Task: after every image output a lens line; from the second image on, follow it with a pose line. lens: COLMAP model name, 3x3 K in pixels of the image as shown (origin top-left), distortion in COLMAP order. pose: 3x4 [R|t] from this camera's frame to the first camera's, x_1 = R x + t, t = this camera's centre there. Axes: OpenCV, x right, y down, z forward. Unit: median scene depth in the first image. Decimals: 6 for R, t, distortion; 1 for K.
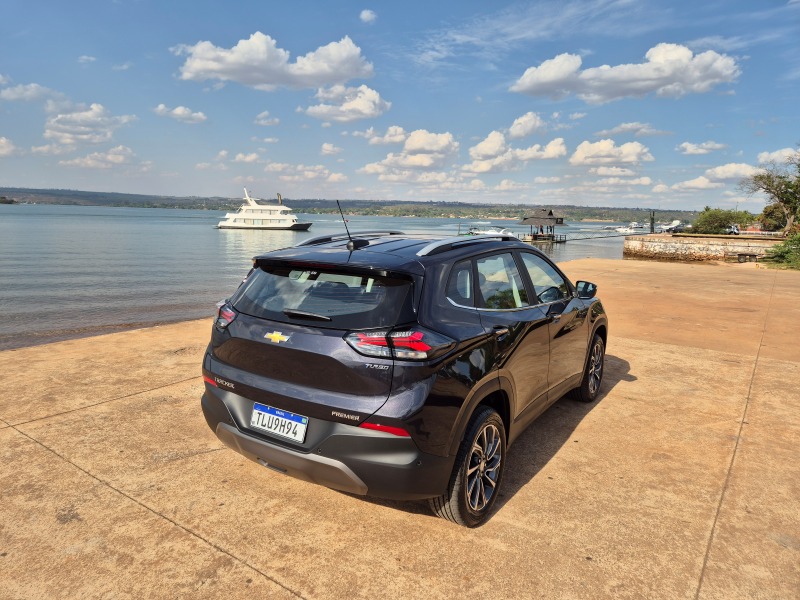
lens RADIAL K [[534.8, 0, 393.3], [0, 534.8, 299.2], [0, 0, 1]] dist [0.066028, -0.067642]
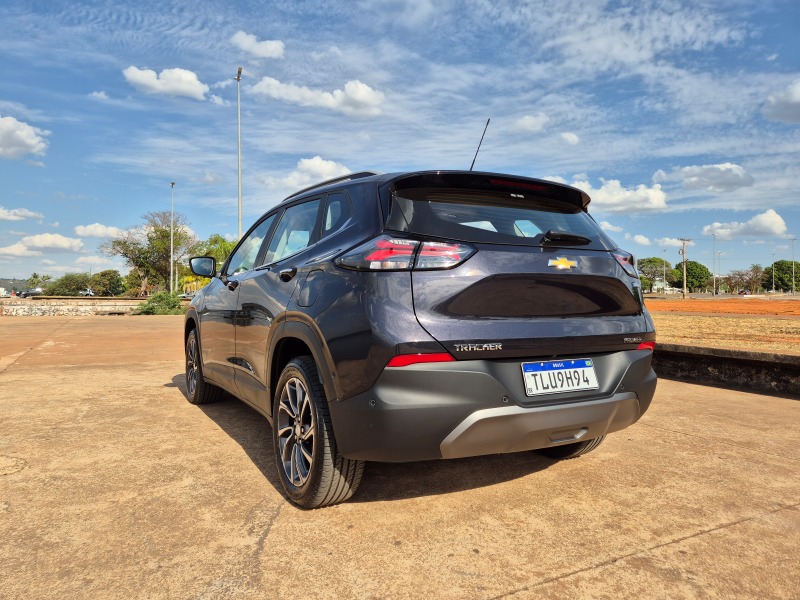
lens RADIAL K [[534.8, 0, 393.3], [0, 534.8, 299.2], [0, 0, 1]] dist [0.066028, -0.067642]
pose [[0.445672, -0.024492, 0.894861, -0.988432], [0.135019, 0.990029, -0.040148, 0.115598], [-0.884956, 0.138716, 0.444535, 0.839210]]
